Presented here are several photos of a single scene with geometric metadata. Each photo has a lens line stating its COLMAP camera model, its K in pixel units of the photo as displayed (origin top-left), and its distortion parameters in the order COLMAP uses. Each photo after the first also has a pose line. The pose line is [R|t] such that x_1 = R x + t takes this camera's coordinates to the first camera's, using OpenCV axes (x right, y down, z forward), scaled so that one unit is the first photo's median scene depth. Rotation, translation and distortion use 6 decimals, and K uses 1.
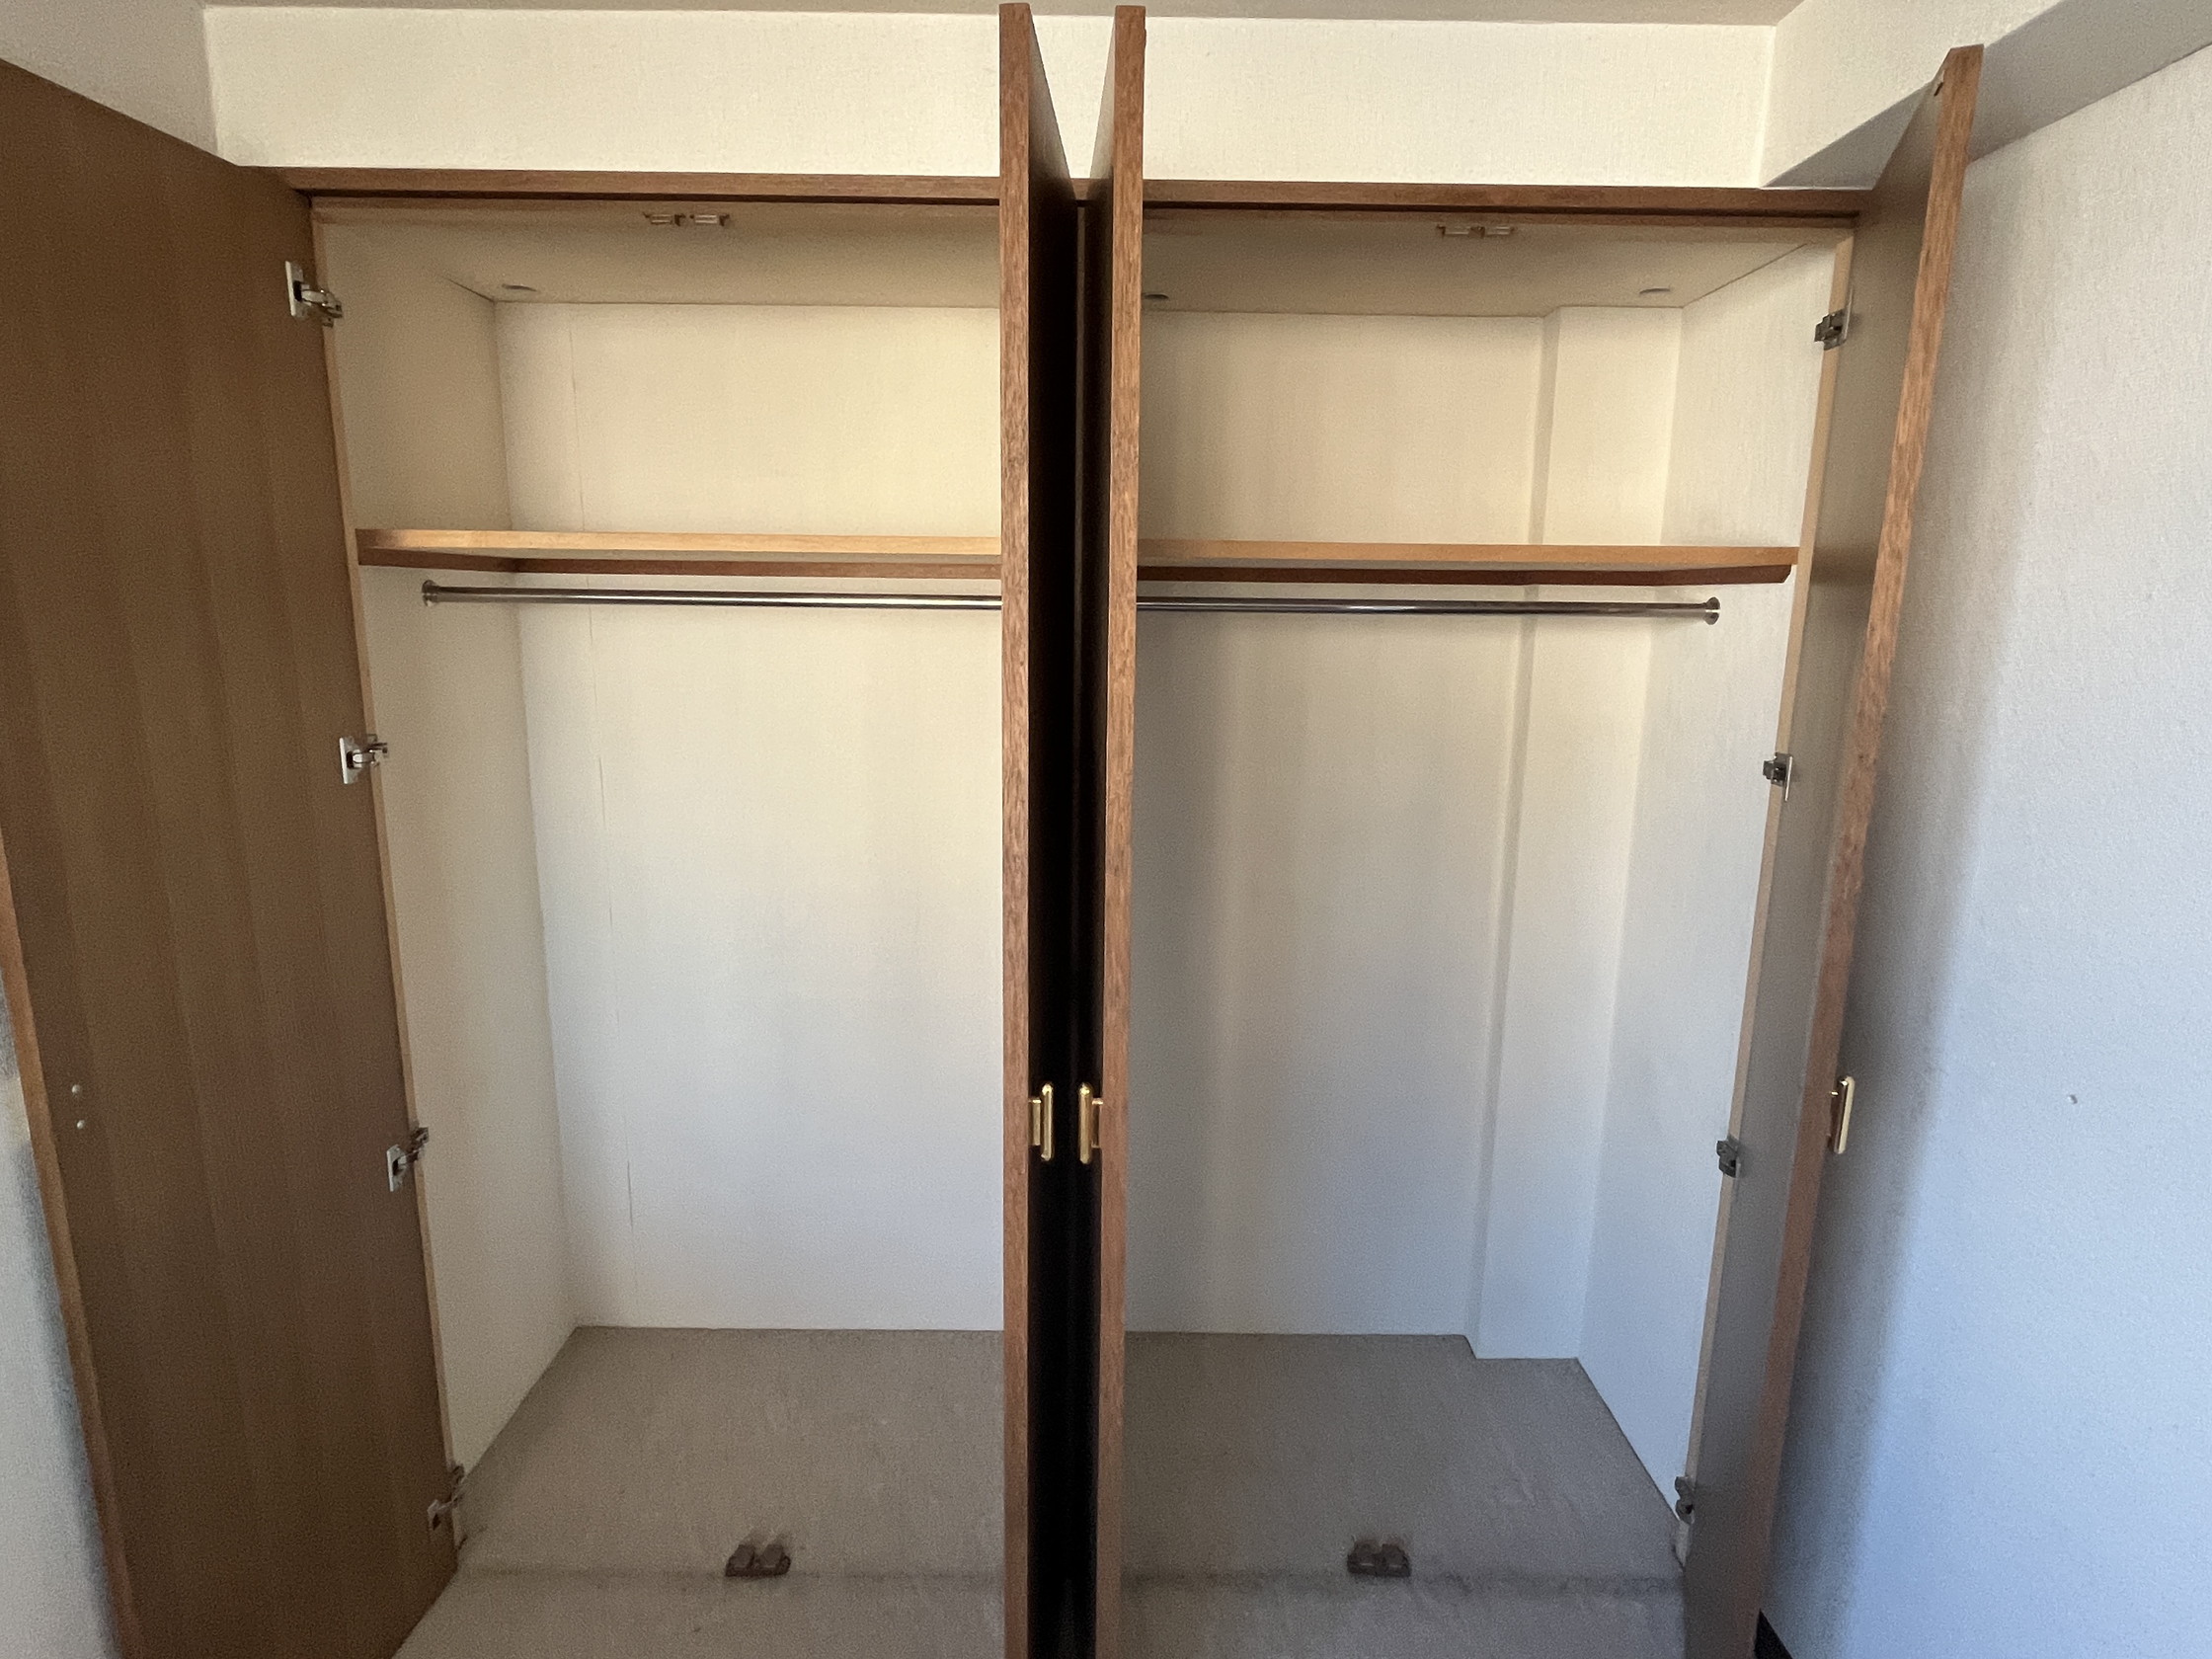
lens RADIAL K [[1160.6, 0, 1106.0], [0, 1160.6, 829.5], [0, 0, 1]] dist [-0.000500, 0.000608]
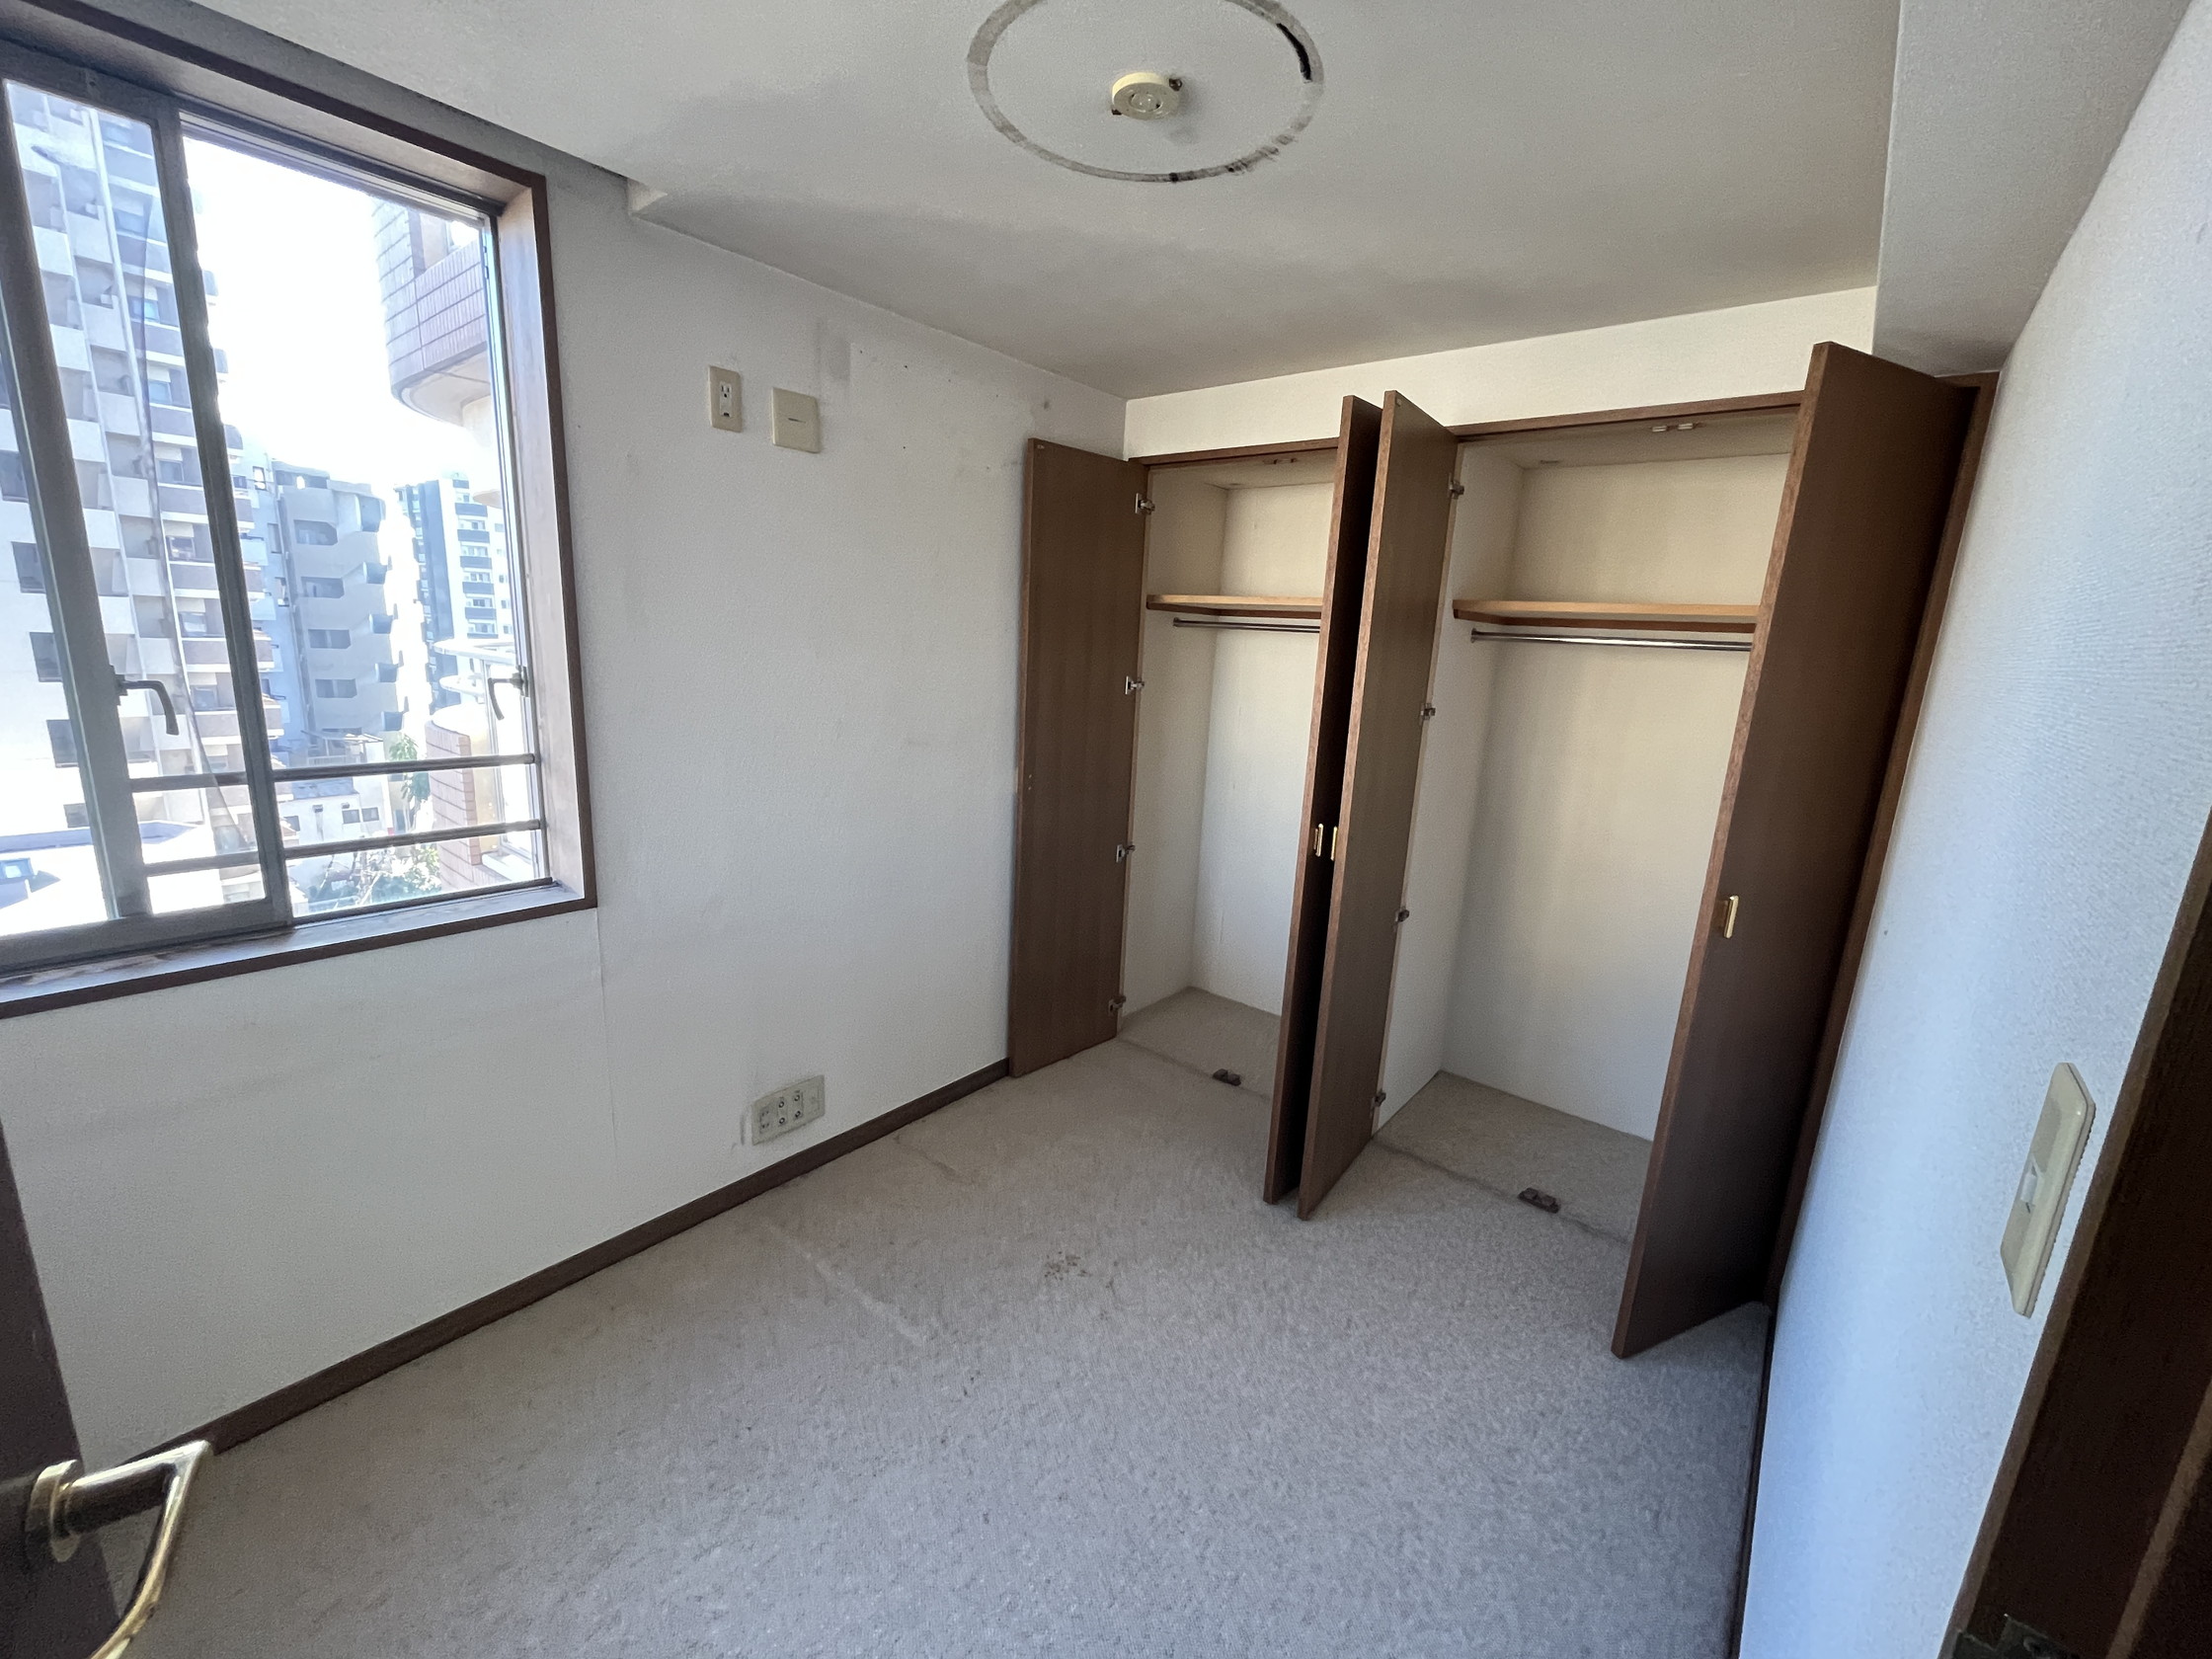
lens RADIAL K [[897.4, 0, 1106.0], [0, 897.4, 829.5], [0, 0, 1]] dist [-0.002401, -0.000502]
pose [[0.773273, 0.161078, -0.613272, 0.526664], [-0.160860, 0.985388, 0.055988, 0.139010], [0.613329, 0.055357, 0.787885, -0.523693]]
